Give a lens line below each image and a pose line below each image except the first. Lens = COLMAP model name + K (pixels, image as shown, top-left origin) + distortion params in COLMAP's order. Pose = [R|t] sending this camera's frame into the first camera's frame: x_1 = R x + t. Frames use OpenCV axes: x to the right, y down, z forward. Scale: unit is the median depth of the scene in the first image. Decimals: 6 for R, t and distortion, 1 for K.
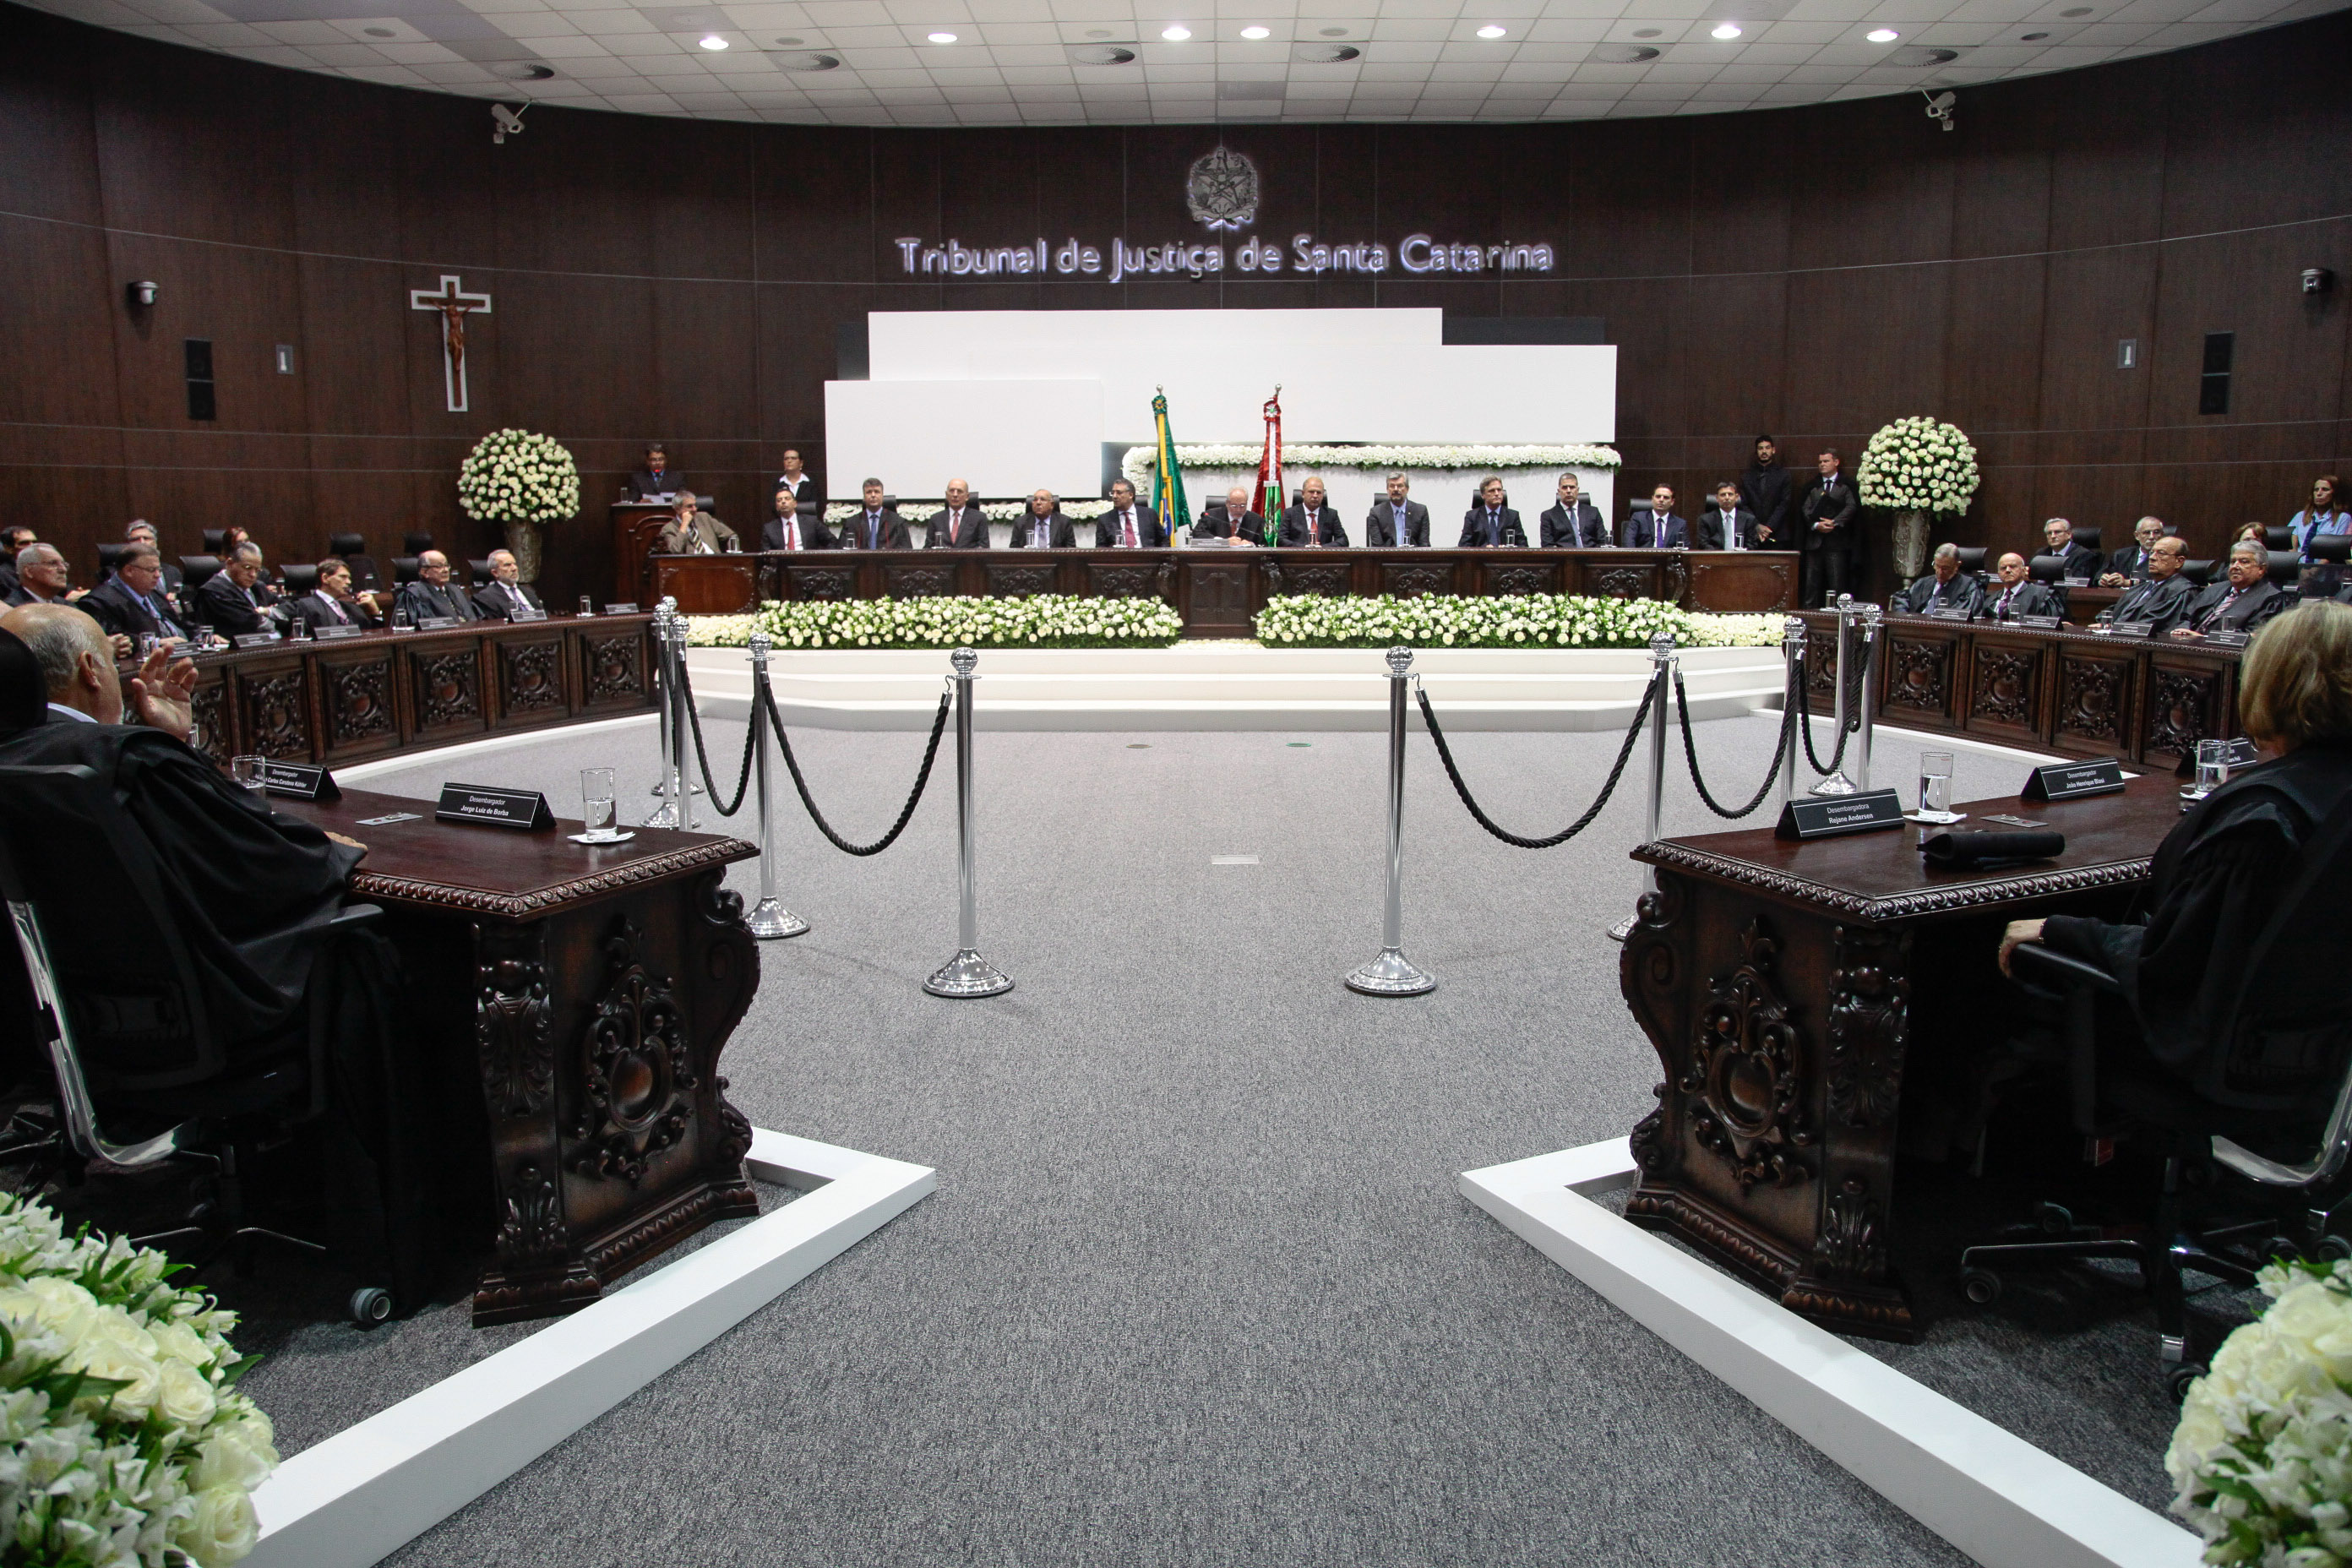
lens RADIAL K [[1622.2, 0, 1176.0], [0, 1622.2, 784.0], [0, 0, 1]] dist [-0.124717, 0.075581]
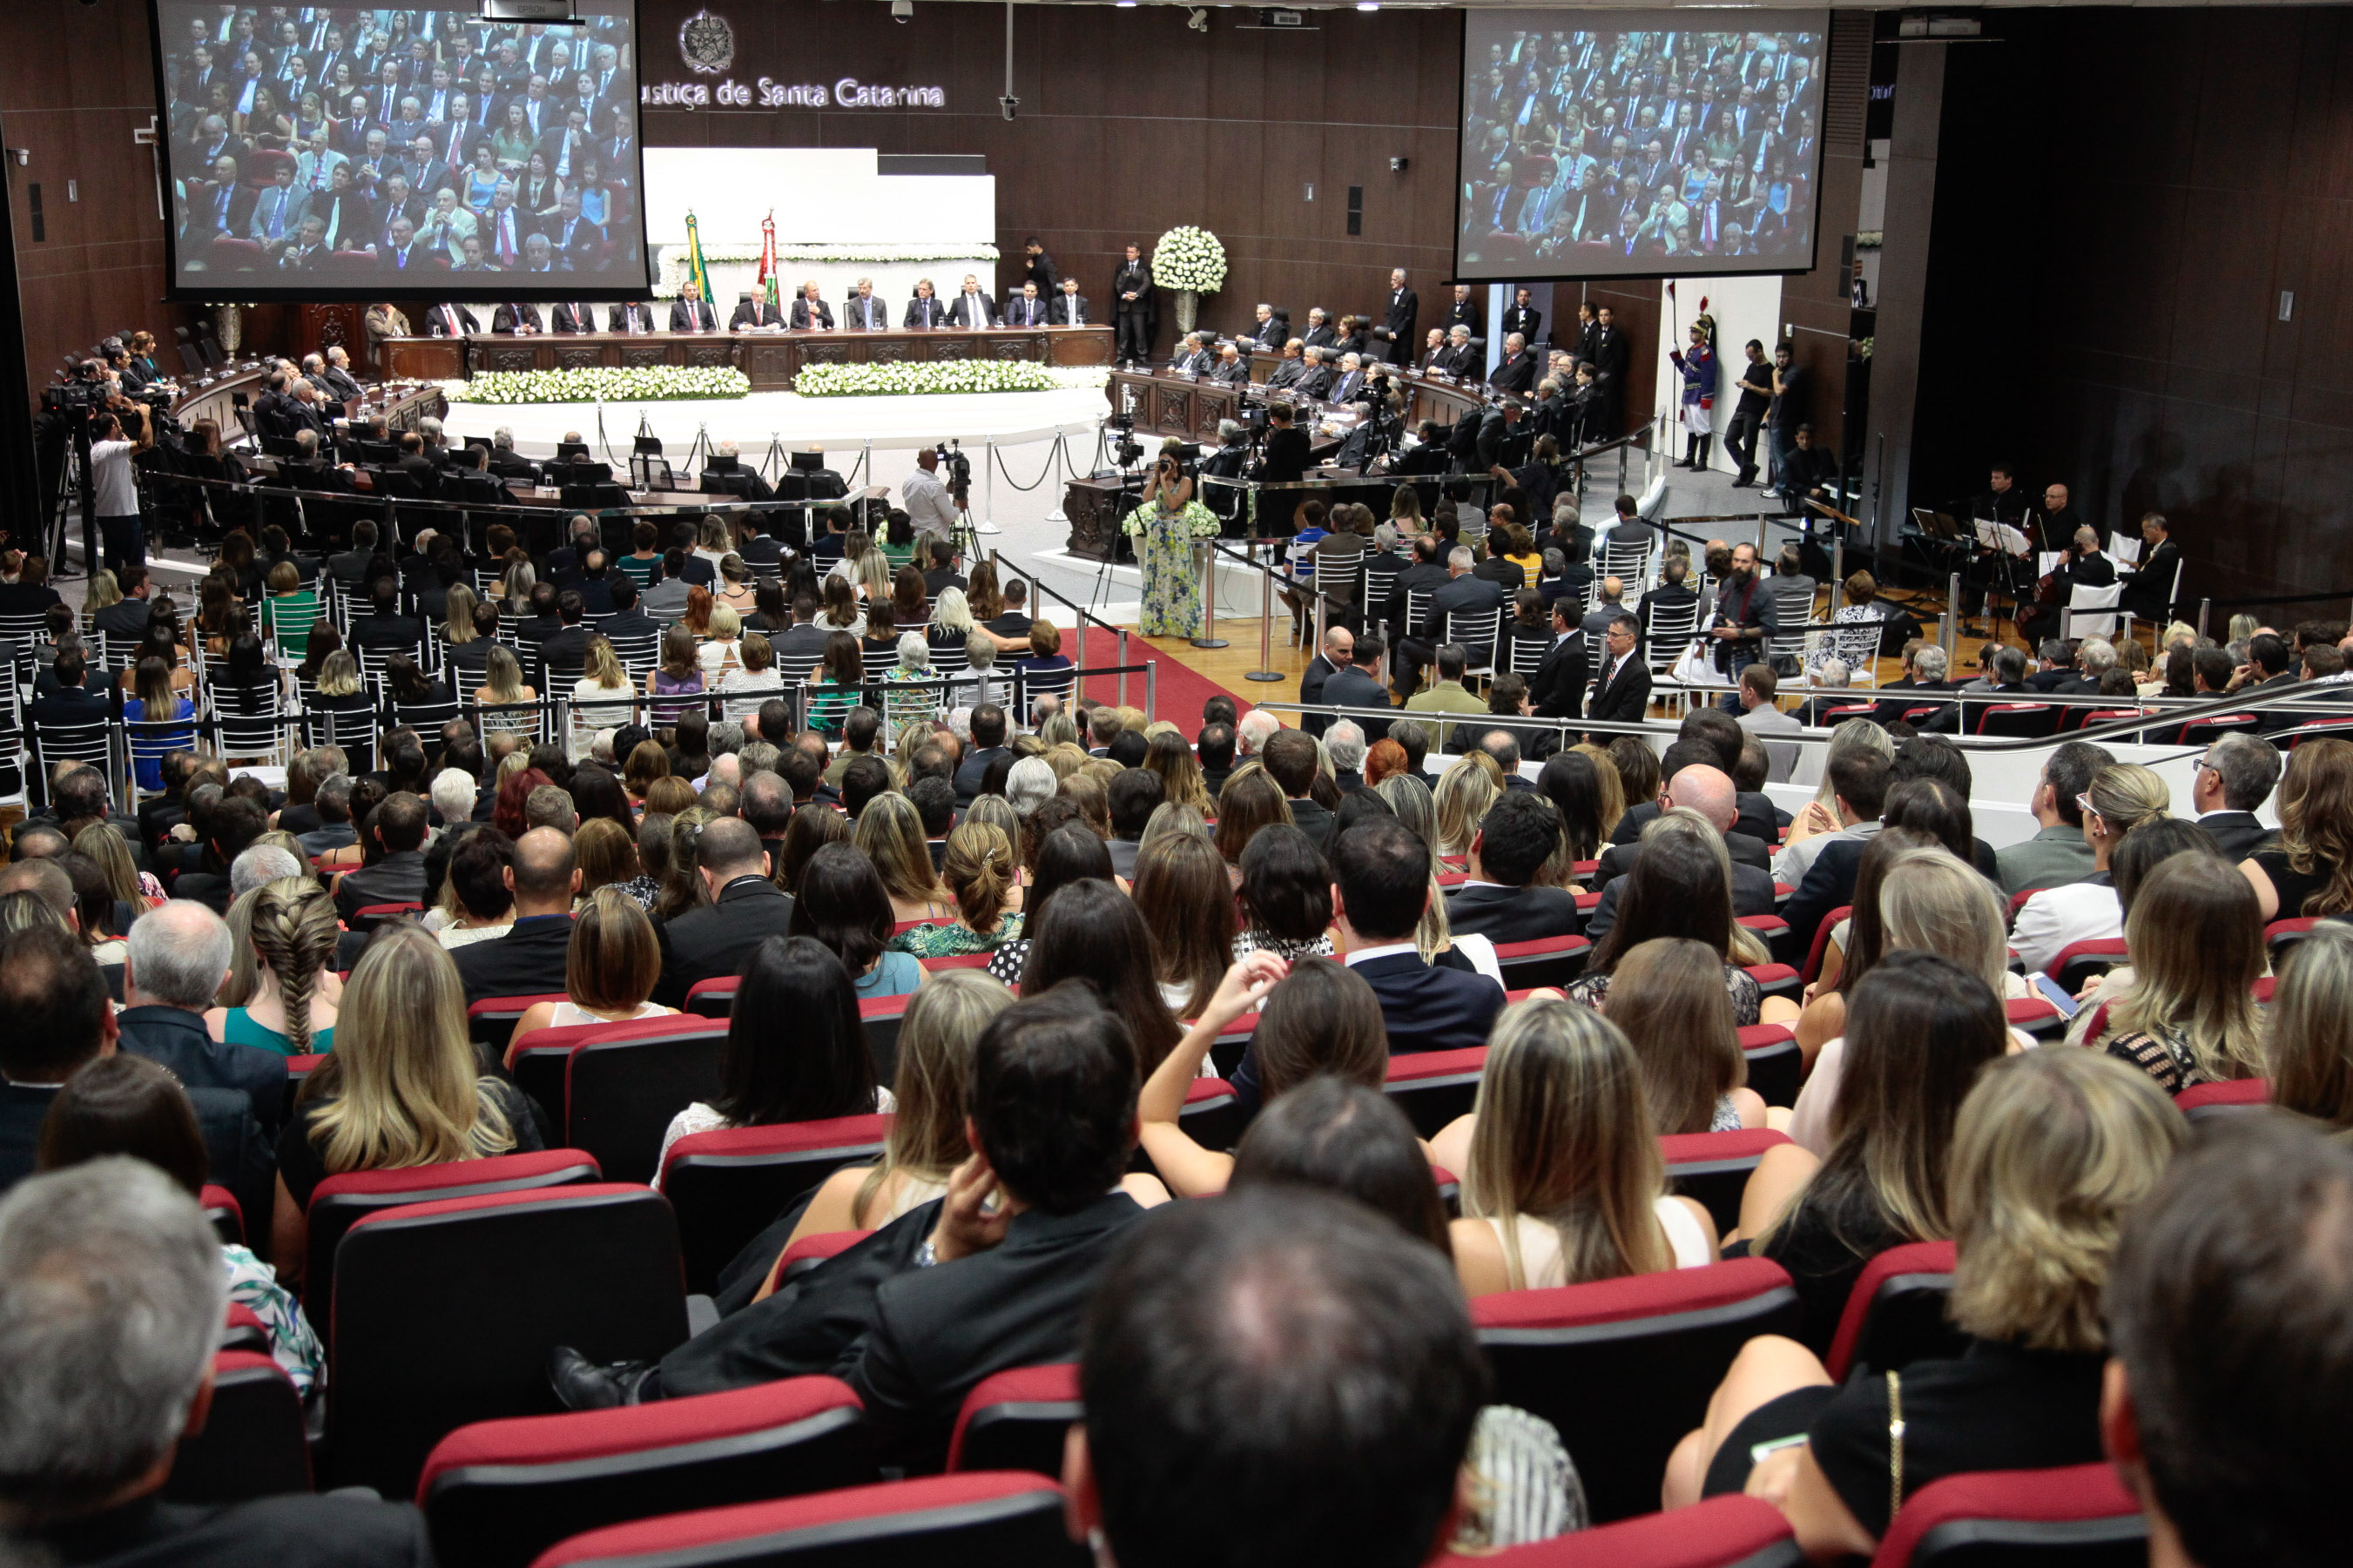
lens RADIAL K [[3075.6, 0, 1176.5], [0, 3075.6, 784.0], [0, 0, 1]] dist [0.133407, 0.026526]
pose [[0.931876, -0.071751, 0.355611, -0.673606], [0.038525, 0.994276, 0.099658, 0.007002], [-0.360726, -0.079169, 0.929306, -1.904930]]
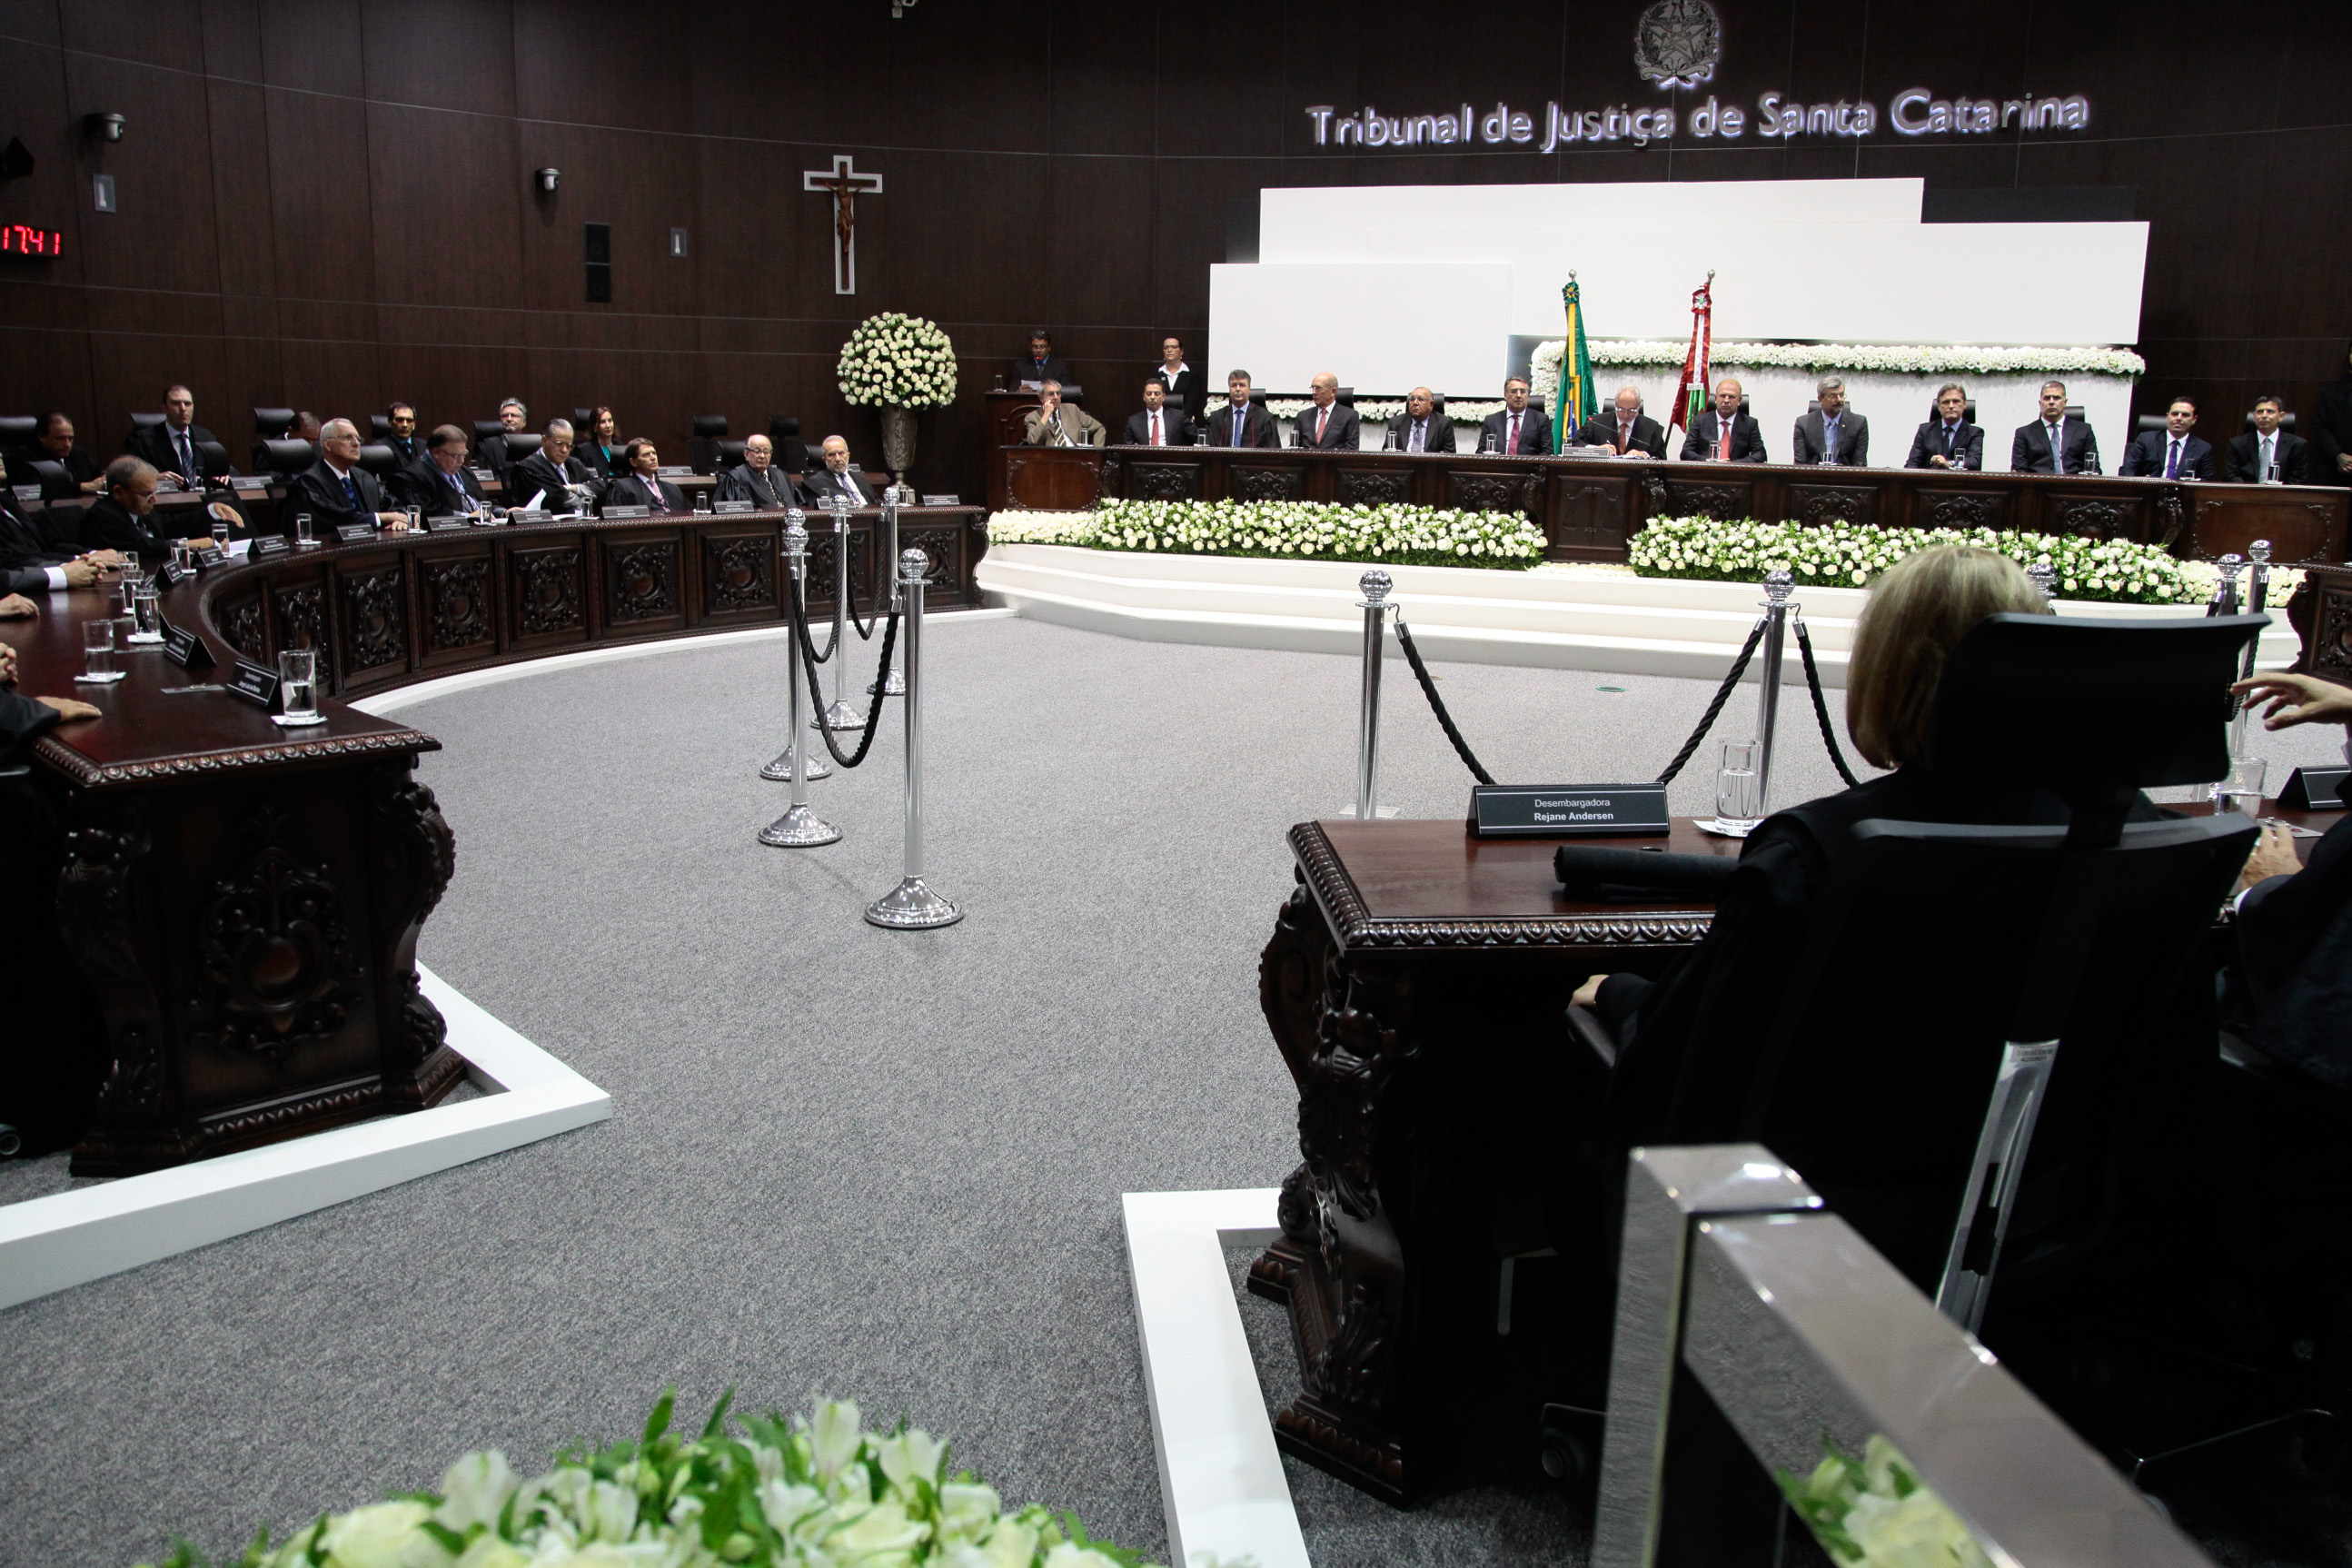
lens RADIAL K [[1755.1, 0, 1176.0], [0, 1755.1, 784.0], [0, 0, 1]] dist [-0.120977, 0.078610]
pose [[0.943397, 0.086131, -0.320285, 0.119117], [-0.072383, 0.995881, 0.054607, -0.005889], [0.323669, -0.028333, 0.945746, 0.037144]]
